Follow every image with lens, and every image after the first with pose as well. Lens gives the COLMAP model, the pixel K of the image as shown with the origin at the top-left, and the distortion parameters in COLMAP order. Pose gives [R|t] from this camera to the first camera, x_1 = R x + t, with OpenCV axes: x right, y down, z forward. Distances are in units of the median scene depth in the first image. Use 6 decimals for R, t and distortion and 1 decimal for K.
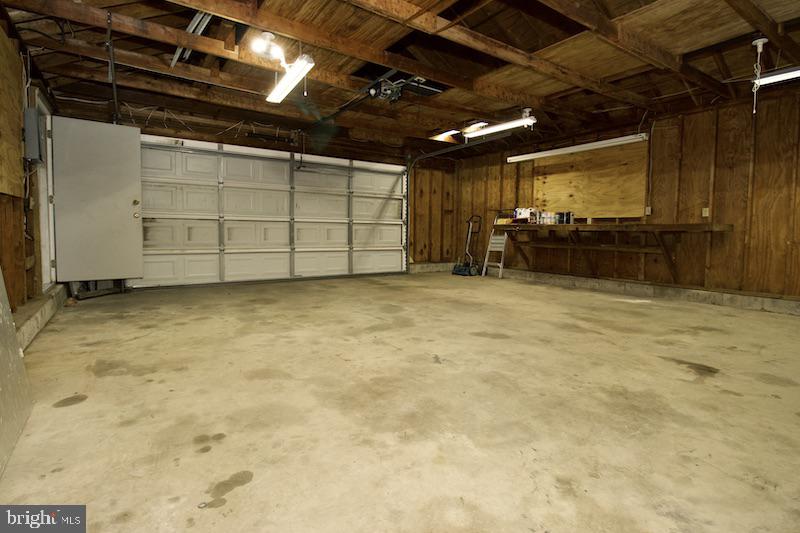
lens RADIAL K [[388.6, 0, 390.9], [0, 388.6, 261.7], [0, 0, 1]] dist [-0.004453, -0.010413]
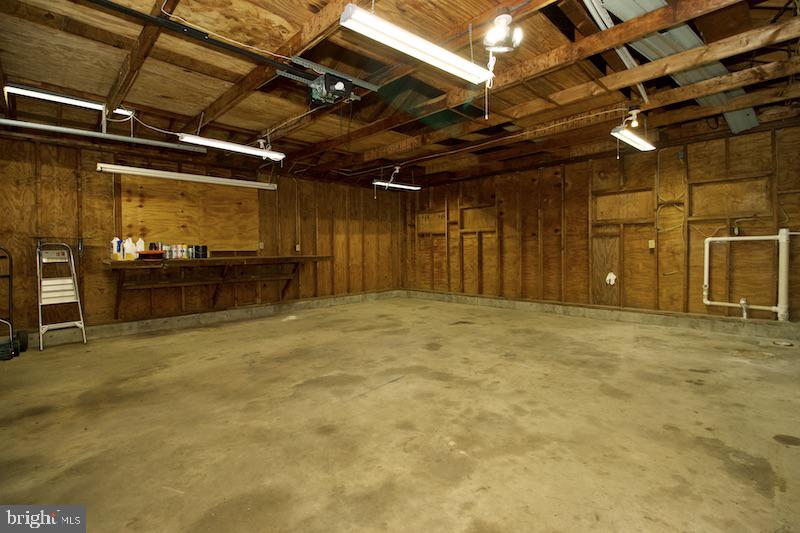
lens RADIAL K [[388.6, 0, 390.9], [0, 388.6, 261.7], [0, 0, 1]] dist [-0.004453, -0.010413]
pose [[-0.192734, -0.040270, 0.980424, -0.583549], [0.092652, 0.993947, 0.059039, -0.110057], [-0.976867, 0.102217, -0.187837, 0.798410]]
